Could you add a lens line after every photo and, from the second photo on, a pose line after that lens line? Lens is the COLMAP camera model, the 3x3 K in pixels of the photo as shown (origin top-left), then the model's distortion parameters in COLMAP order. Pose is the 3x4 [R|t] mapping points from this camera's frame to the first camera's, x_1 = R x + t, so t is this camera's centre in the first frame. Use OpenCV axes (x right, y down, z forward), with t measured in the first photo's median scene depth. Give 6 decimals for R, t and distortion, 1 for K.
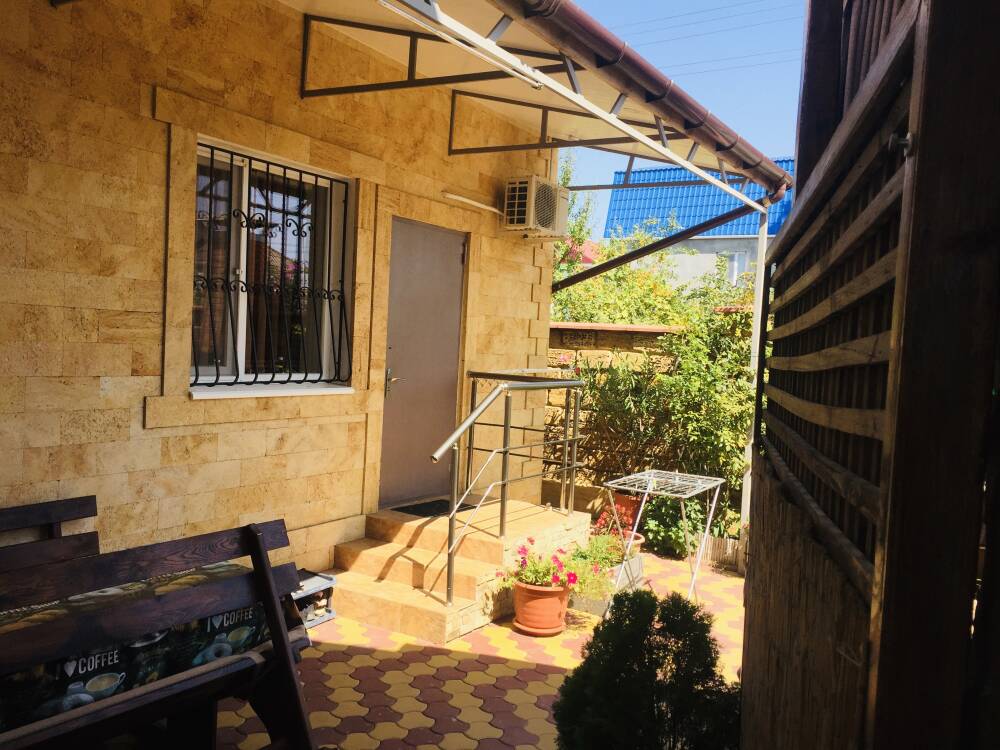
lens RADIAL K [[853.2, 0, 500.6], [0, 853.2, 372.1], [0, 0, 1]] dist [0.080652, -0.119654]
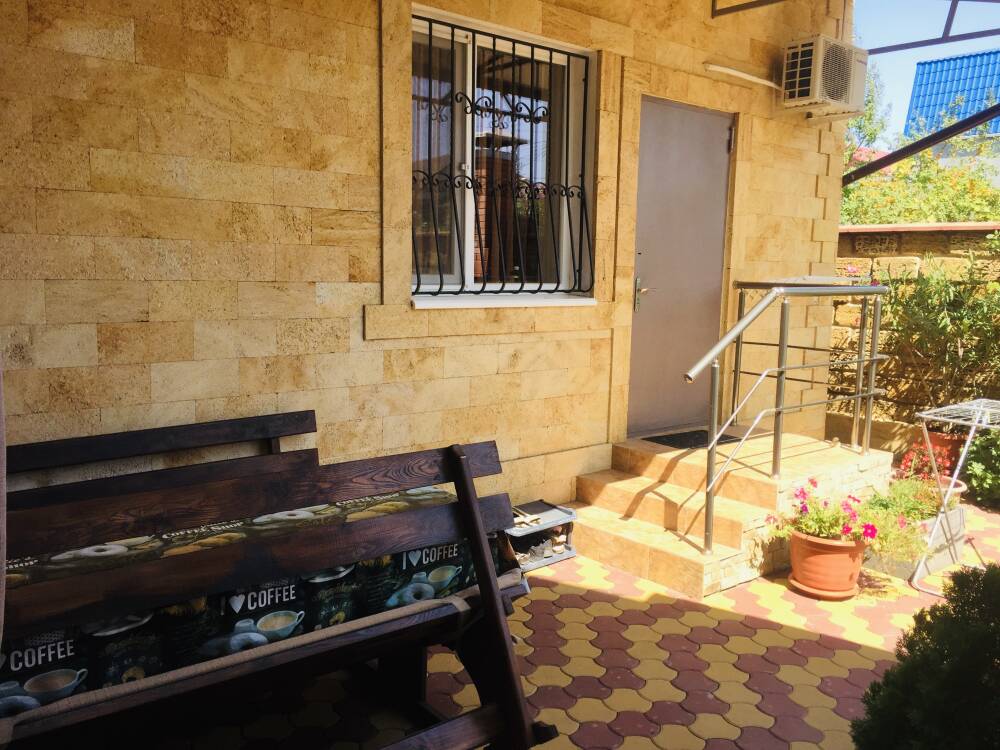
lens RADIAL K [[853.2, 0, 500.6], [0, 853.2, 372.1], [0, 0, 1]] dist [0.080652, -0.119654]
pose [[0.951919, 0.006177, -0.306287, 0.003022], [0.016986, 0.997194, 0.072901, 0.027945], [0.305878, -0.074599, 0.949144, 0.139229]]
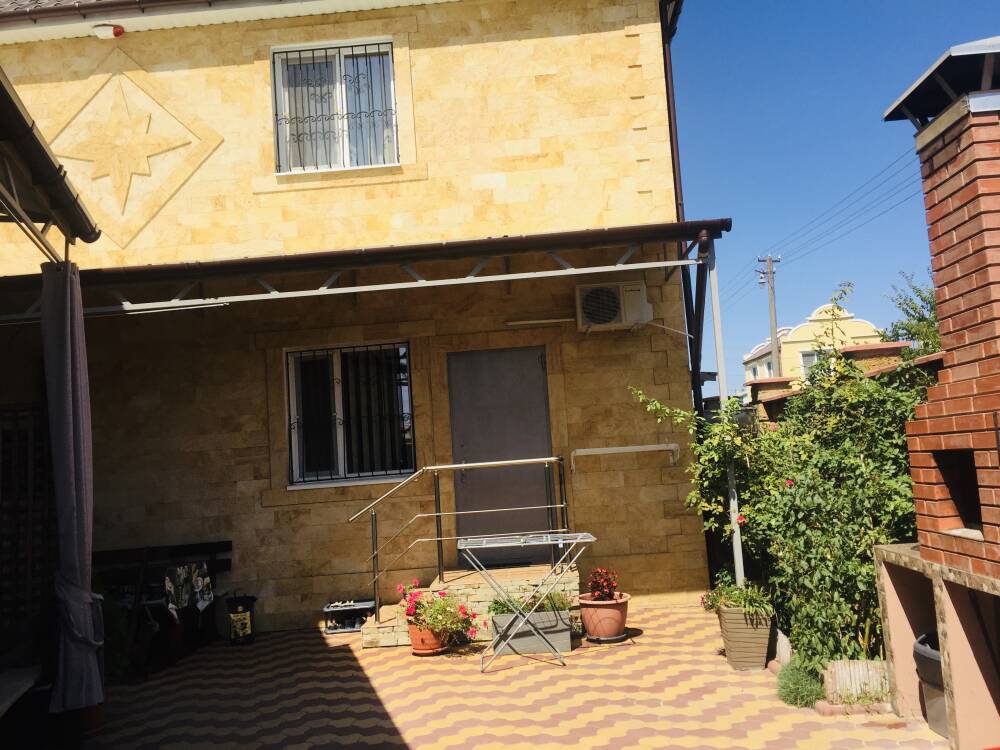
lens RADIAL K [[853.2, 0, 500.6], [0, 853.2, 372.1], [0, 0, 1]] dist [0.080652, -0.119654]
pose [[0.484253, -0.174920, -0.857265, 1.205566], [0.065844, 0.984319, -0.163650, 0.092245], [0.872447, 0.022803, 0.488176, 0.408575]]
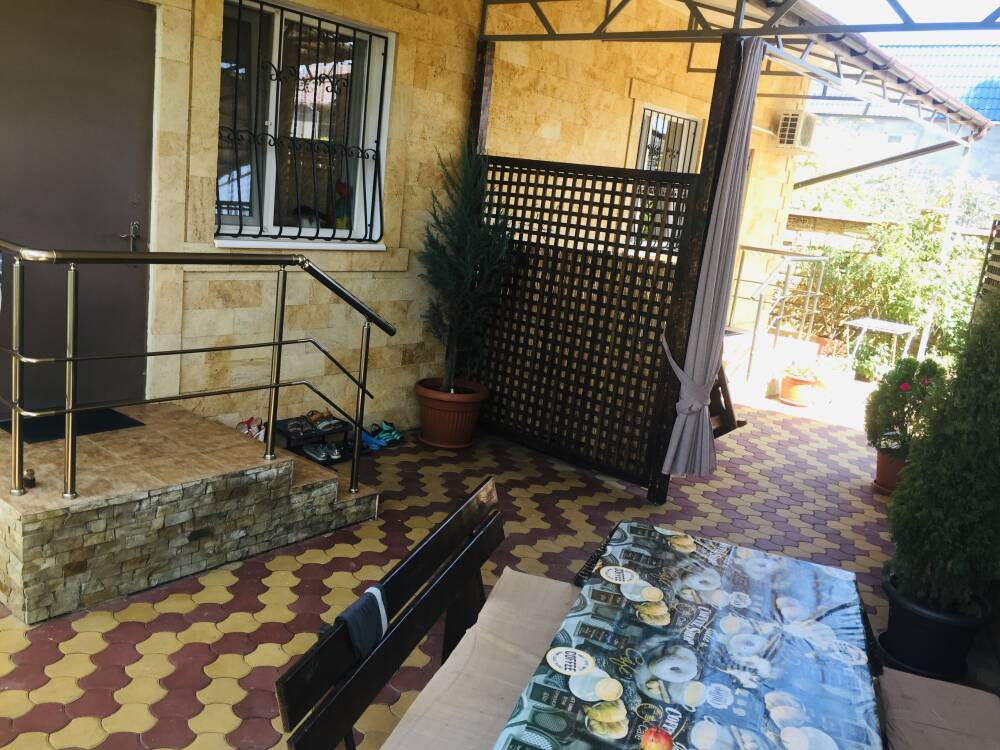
lens RADIAL K [[853.2, 0, 500.6], [0, 853.2, 372.1], [0, 0, 1]] dist [0.080652, -0.119654]
pose [[0.988988, 0.089169, -0.118114, -0.312629], [-0.067895, 0.982532, 0.173264, -0.017051], [0.131501, -0.163336, 0.977767, -0.686534]]
